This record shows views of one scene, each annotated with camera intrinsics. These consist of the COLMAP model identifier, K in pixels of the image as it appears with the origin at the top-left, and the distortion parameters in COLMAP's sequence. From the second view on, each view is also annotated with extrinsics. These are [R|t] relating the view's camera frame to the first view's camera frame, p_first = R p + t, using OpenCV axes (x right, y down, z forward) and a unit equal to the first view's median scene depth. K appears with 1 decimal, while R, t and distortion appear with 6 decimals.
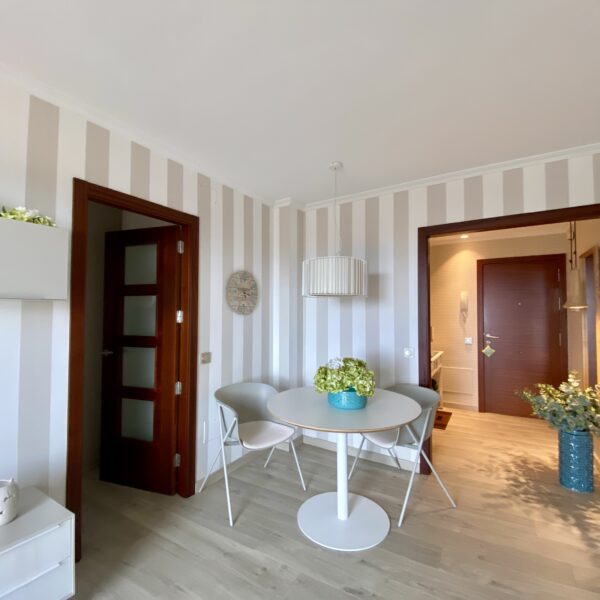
lens RADIAL K [[317.2, 0, 296.5], [0, 317.2, 304.1], [0, 0, 1]] dist [0.040694, -0.041833]
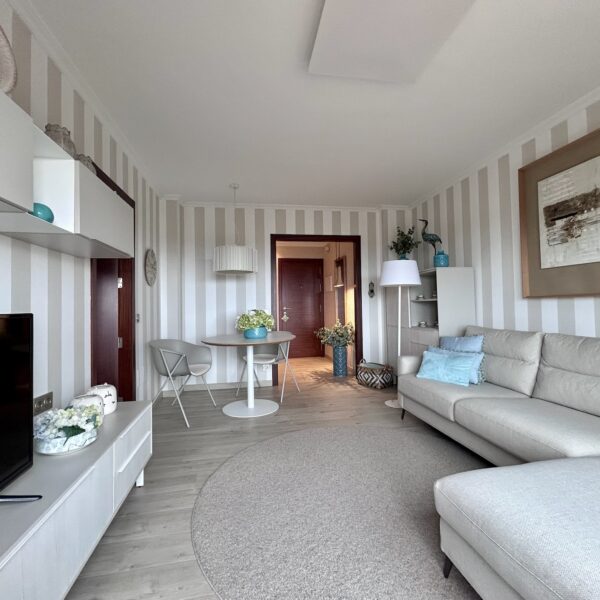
lens RADIAL K [[325.0, 0, 300.0], [0, 325.0, 300.0], [0, 0, 1]] dist [-0.030053, -0.000734]
pose [[0.735851, 0.003803, 0.677133, -0.656978], [-0.002945, 0.999993, -0.002416, 0.101933], [-0.677137, -0.000217, 0.735857, -0.315353]]
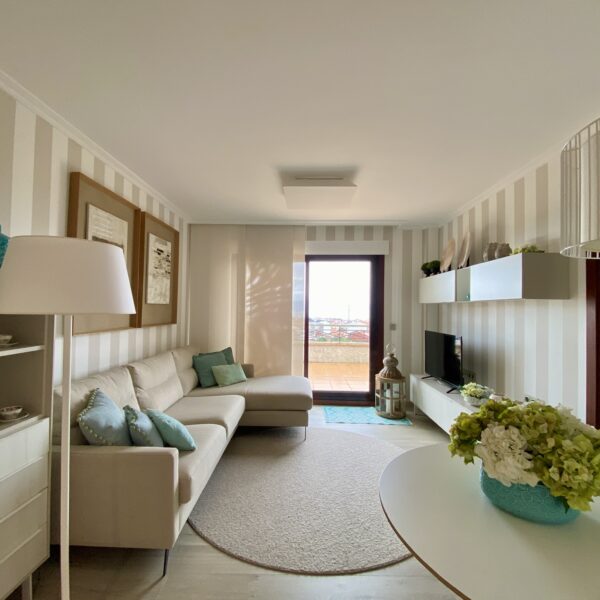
lens RADIAL K [[320.8, 0, 298.3], [0, 320.8, 302.7], [0, 0, 1]] dist [0.027361, -0.025987]
pose [[-0.858146, -0.023187, -0.512882, 0.564253], [0.000000, 0.998980, -0.045163, 0.042071], [0.513405, -0.038756, -0.857271, 1.021036]]
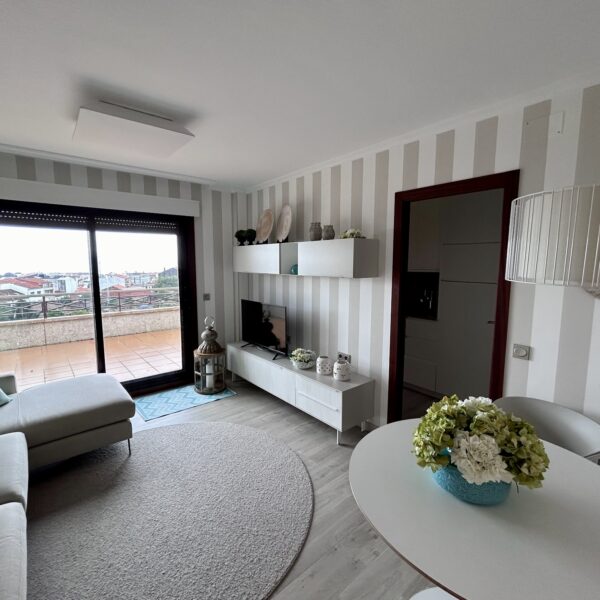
lens RADIAL K [[319.6, 0, 300.8], [0, 319.6, 298.9], [0, 0, 1]] dist [-0.001812, 0.000482]
pose [[-0.307279, 0.107818, -0.945492, 0.607757], [0.025846, 0.994140, 0.104966, -0.055539], [0.951268, 0.007817, -0.308265, 0.732022]]
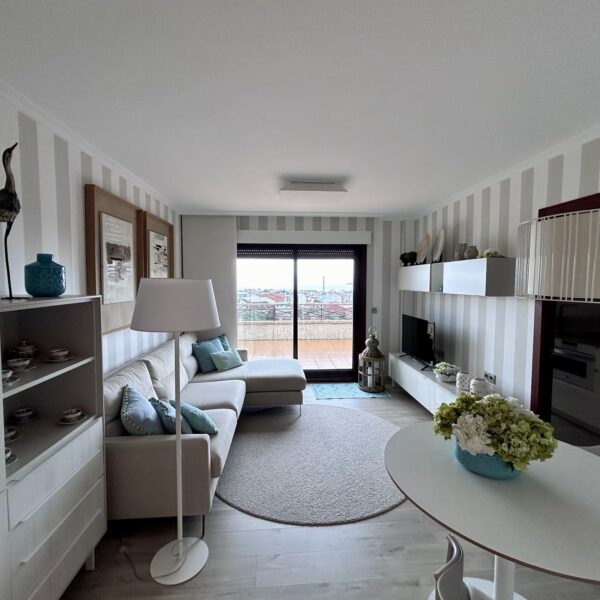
lens RADIAL K [[319.6, 0, 300.8], [0, 319.6, 298.9], [0, 0, 1]] dist [-0.001812, 0.000482]
pose [[-0.809990, 0.030444, -0.585652, 0.697728], [0.014871, 0.999397, 0.031385, -0.043460], [0.586255, 0.016712, -0.809954, 1.074634]]
